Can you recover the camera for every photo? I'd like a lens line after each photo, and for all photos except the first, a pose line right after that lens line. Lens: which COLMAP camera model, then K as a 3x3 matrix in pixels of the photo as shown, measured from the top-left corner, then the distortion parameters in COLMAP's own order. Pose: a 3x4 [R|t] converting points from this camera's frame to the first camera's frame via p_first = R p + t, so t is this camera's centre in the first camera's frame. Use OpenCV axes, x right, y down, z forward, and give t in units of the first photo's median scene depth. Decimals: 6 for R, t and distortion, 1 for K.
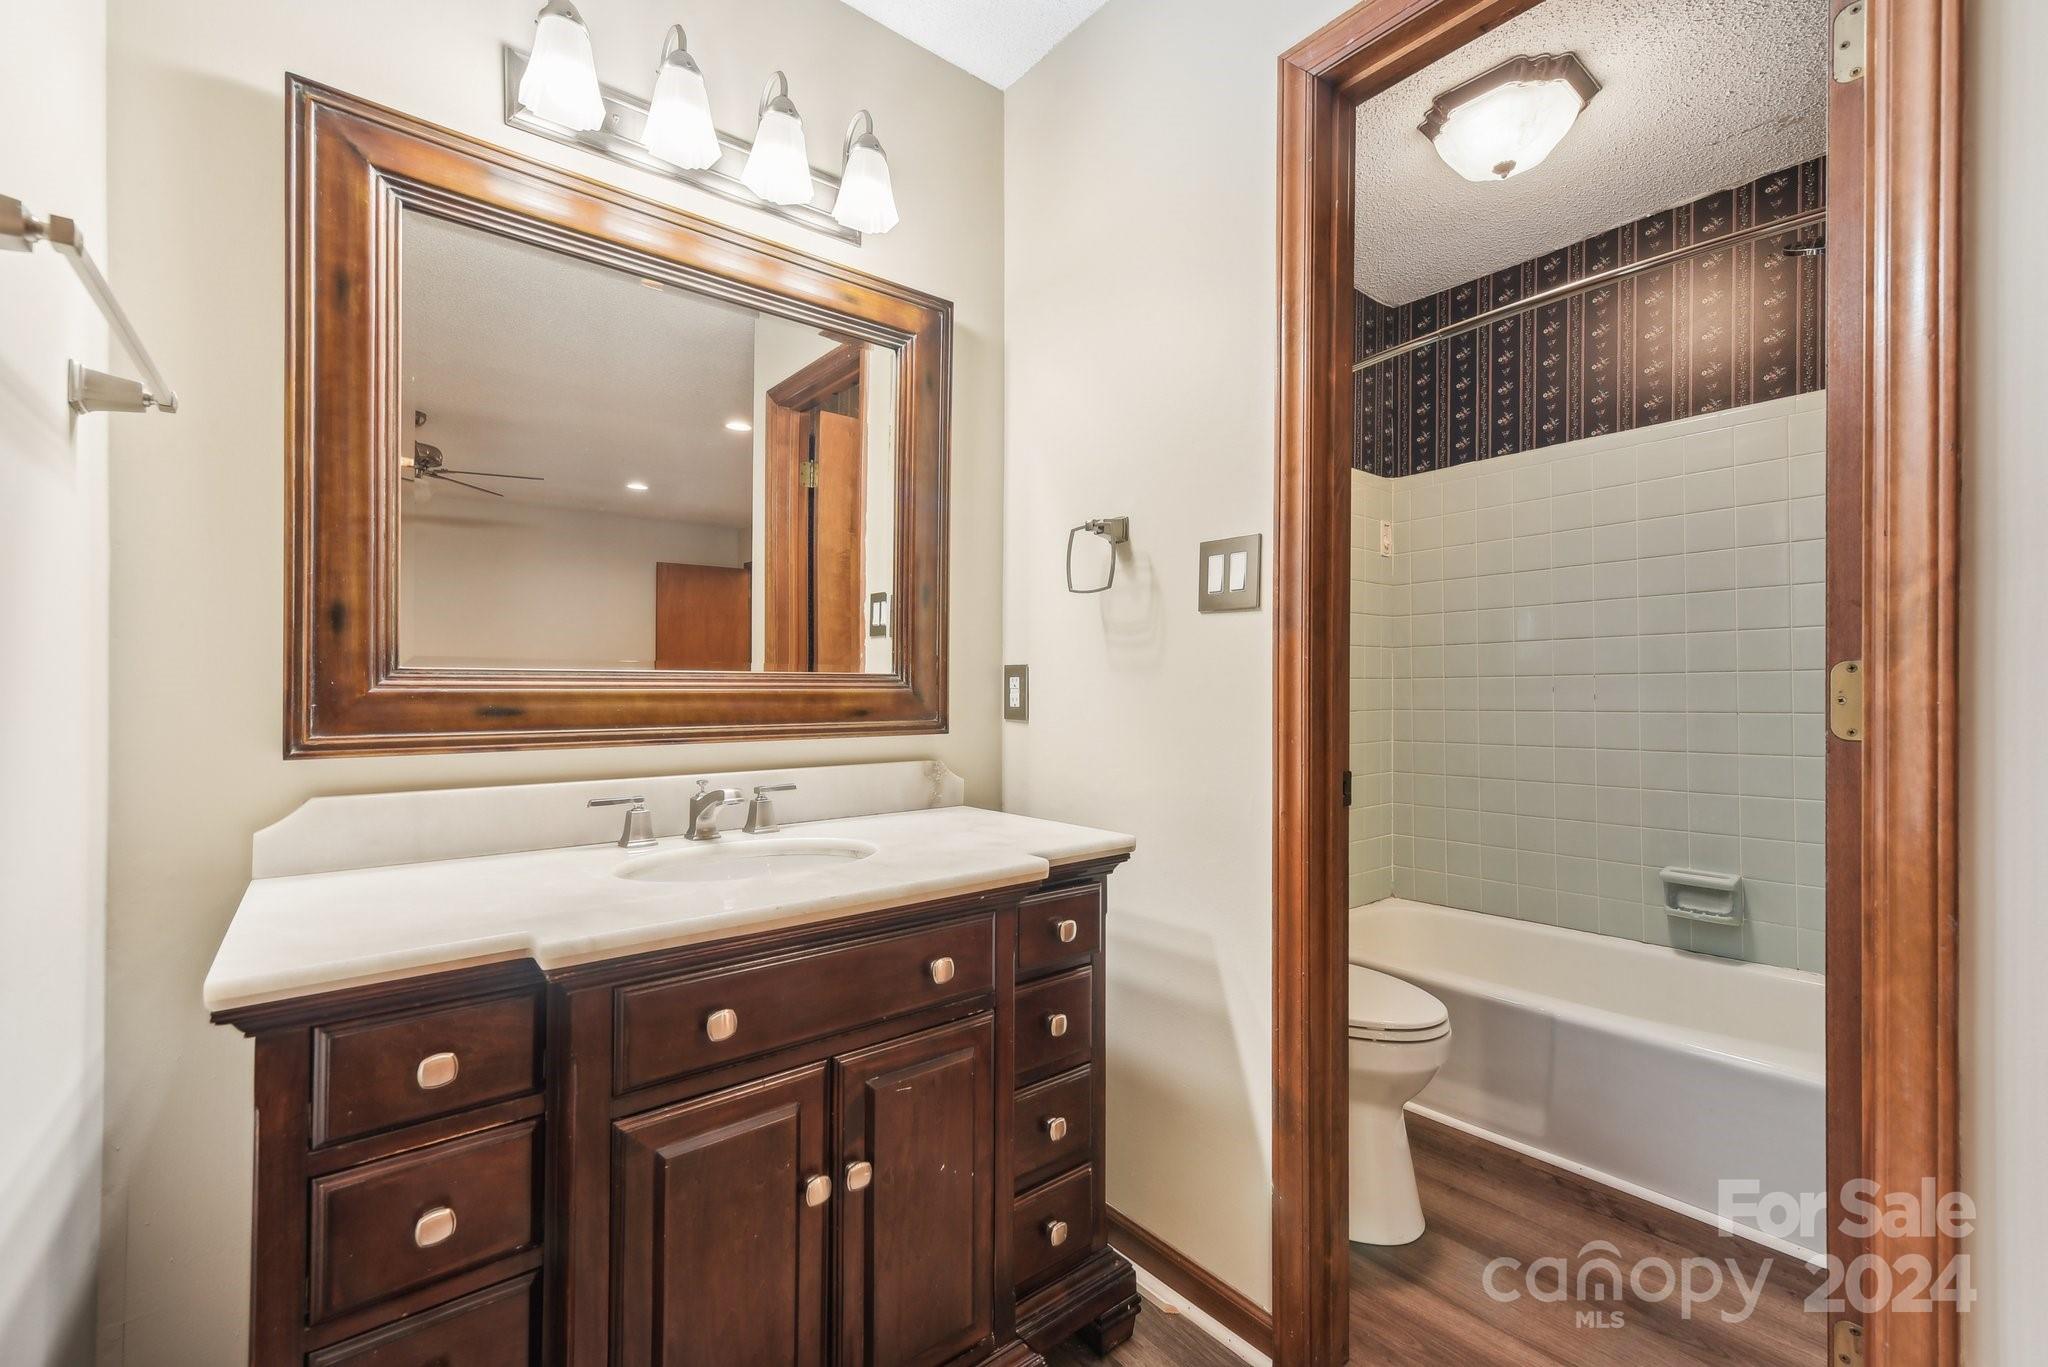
lens RADIAL K [[846.9, 0, 1008.1], [0, 846.9, 677.9], [0, 0, 1]] dist [-0.000244, -0.000286]
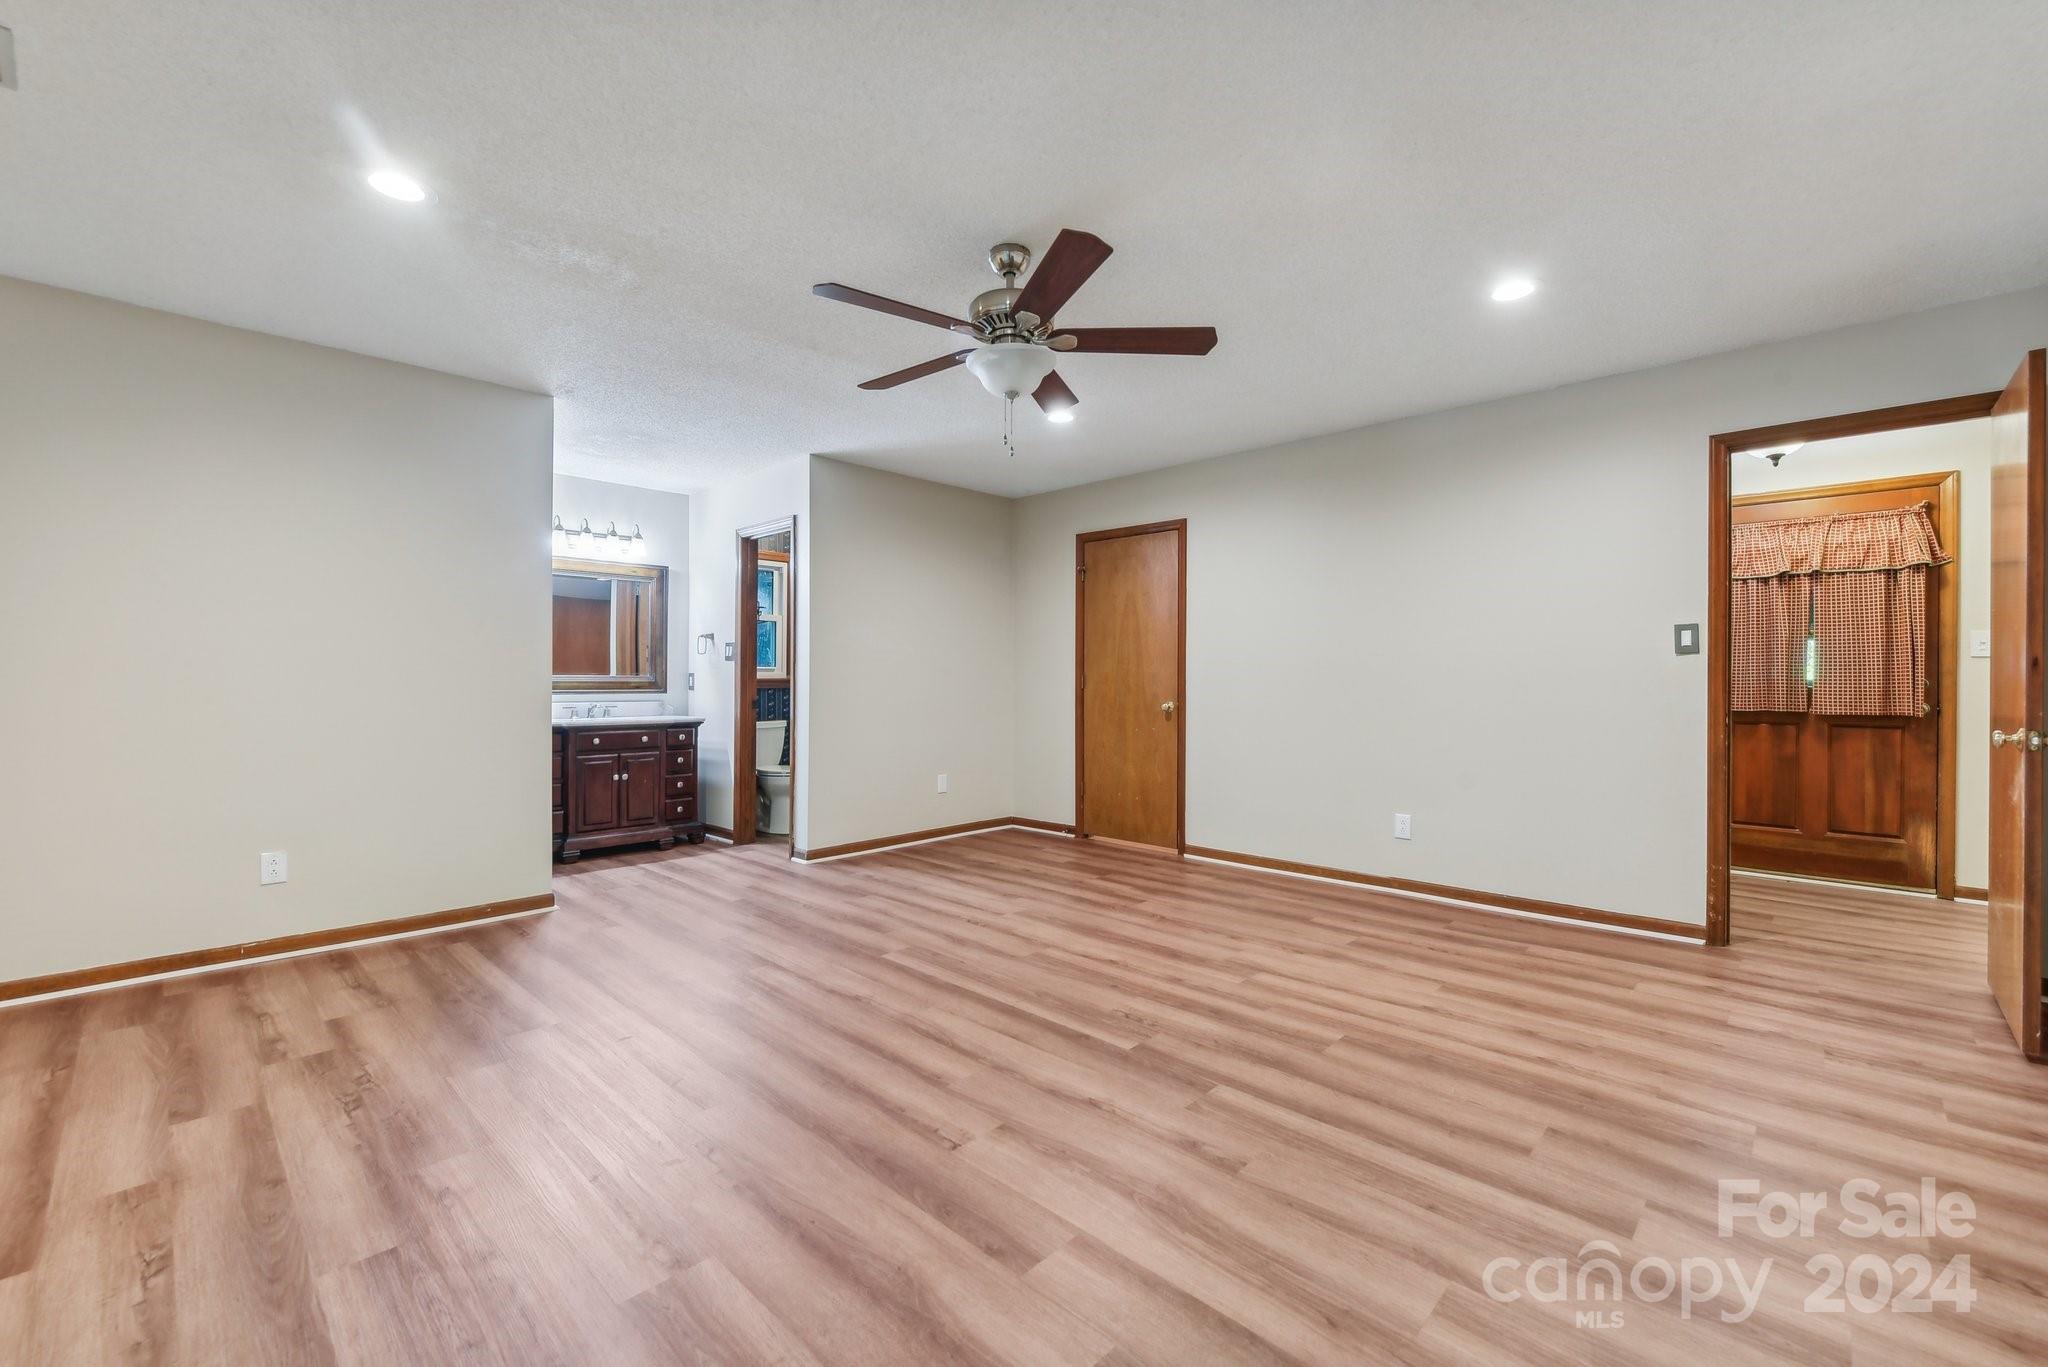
lens RADIAL K [[858.3, 0, 1024.0], [0, 858.3, 683.5], [0, 0, 1]] dist [-0.000615, -0.000337]
pose [[0.991187, -0.003384, 0.132431, 1.213129], [0.001968, 0.999939, 0.010825, -0.020845], [-0.132459, -0.010469, 0.991133, -3.534098]]
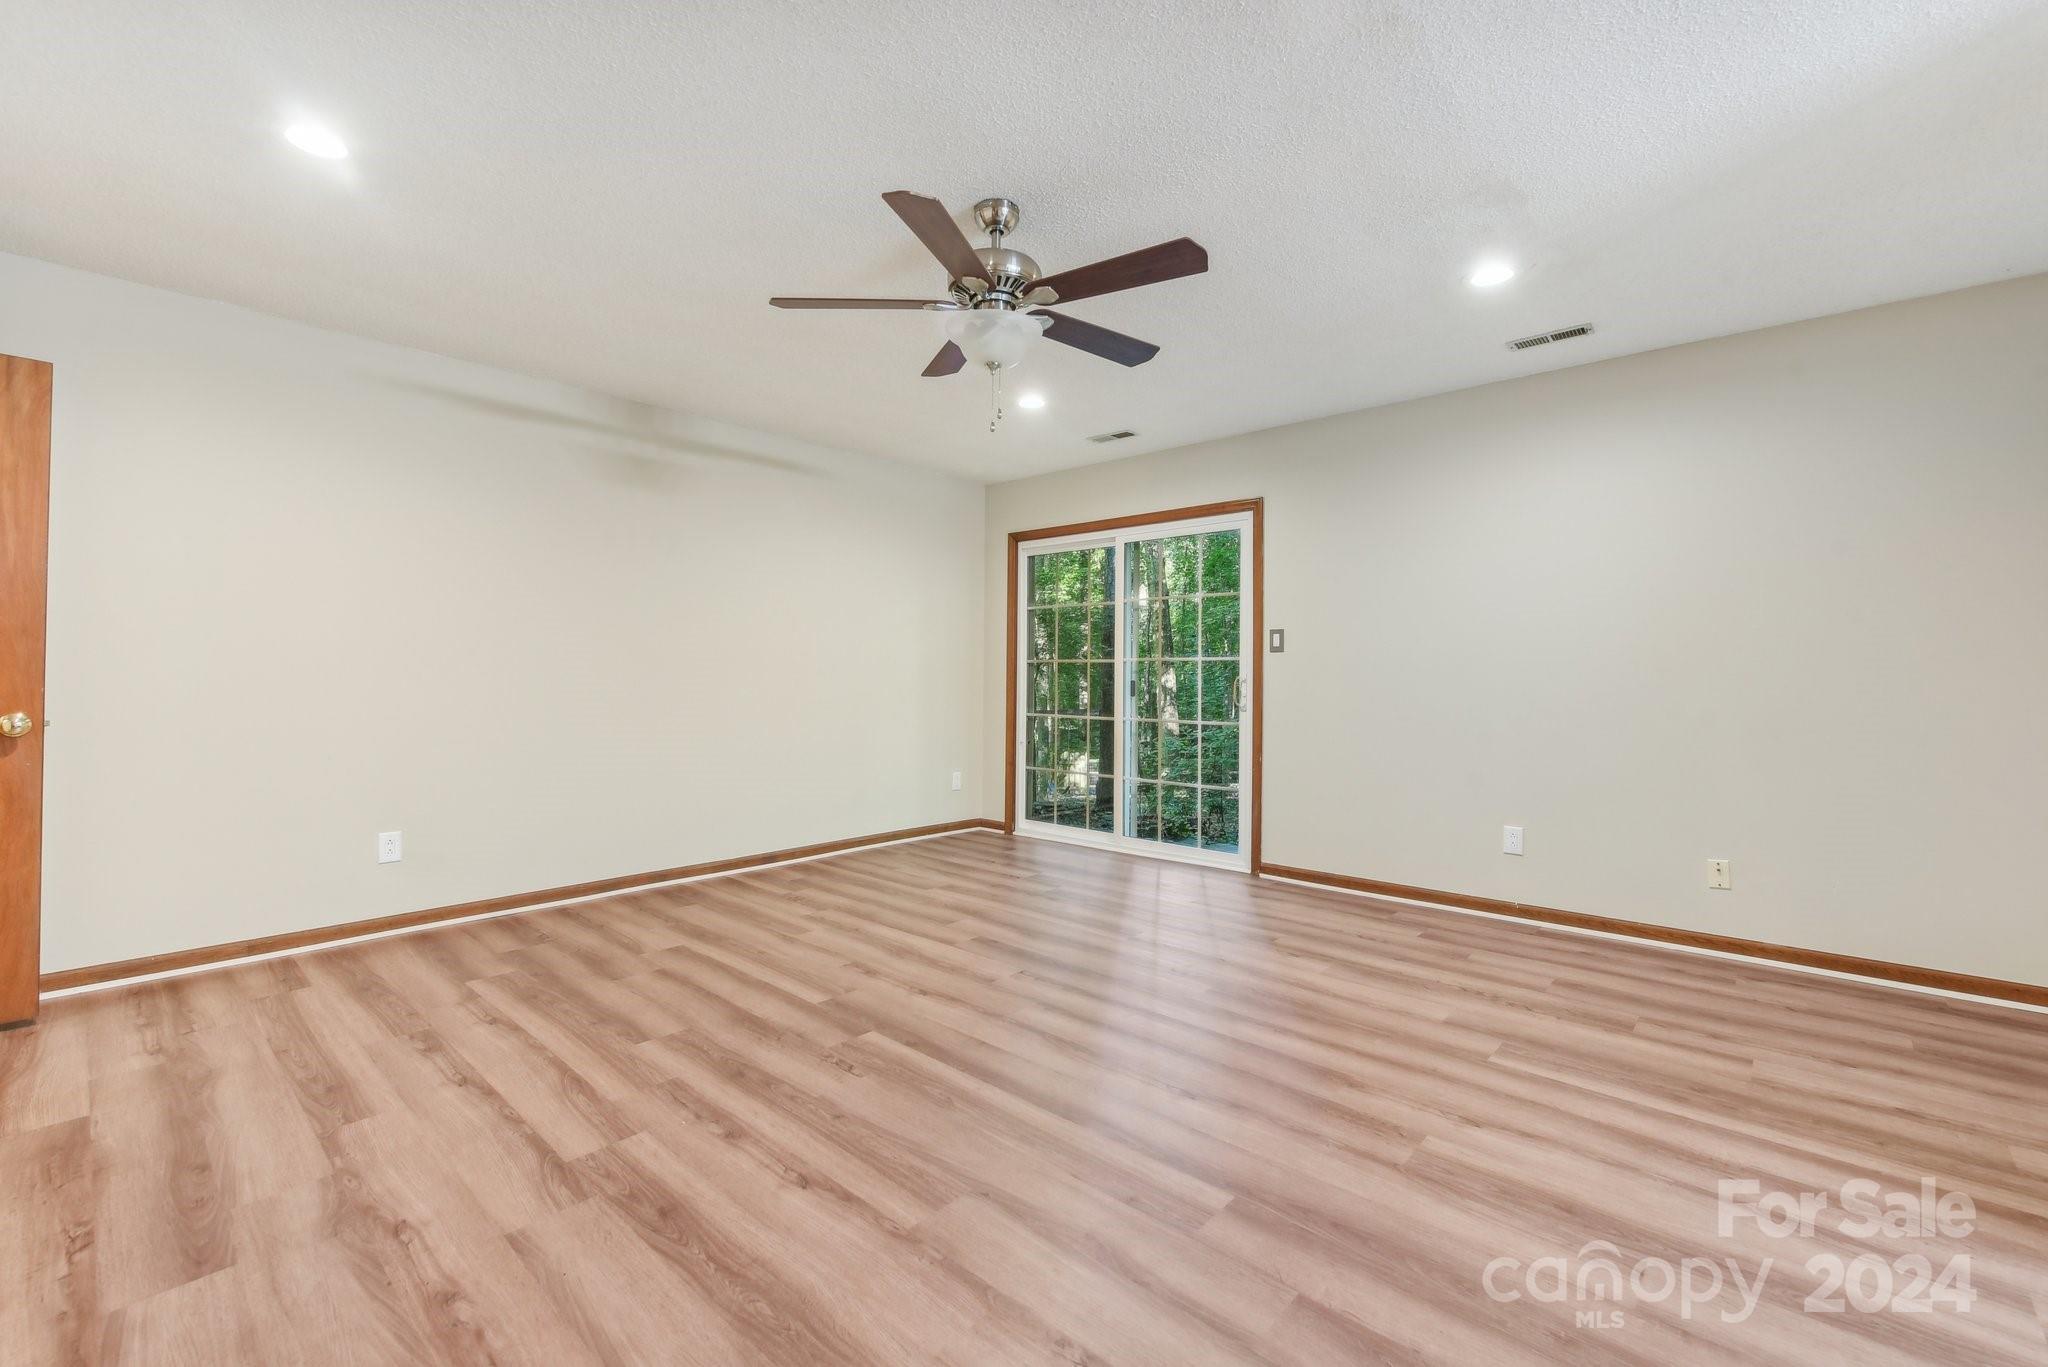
lens RADIAL K [[846.9, 0, 1008.1], [0, 846.9, 677.9], [0, 0, 1]] dist [-0.000244, -0.000286]
pose [[-0.989249, -0.008080, -0.146020, 1.696809], [-0.007963, 0.999967, -0.001388, 0.003124], [0.146026, -0.000210, -0.989281, 0.460778]]
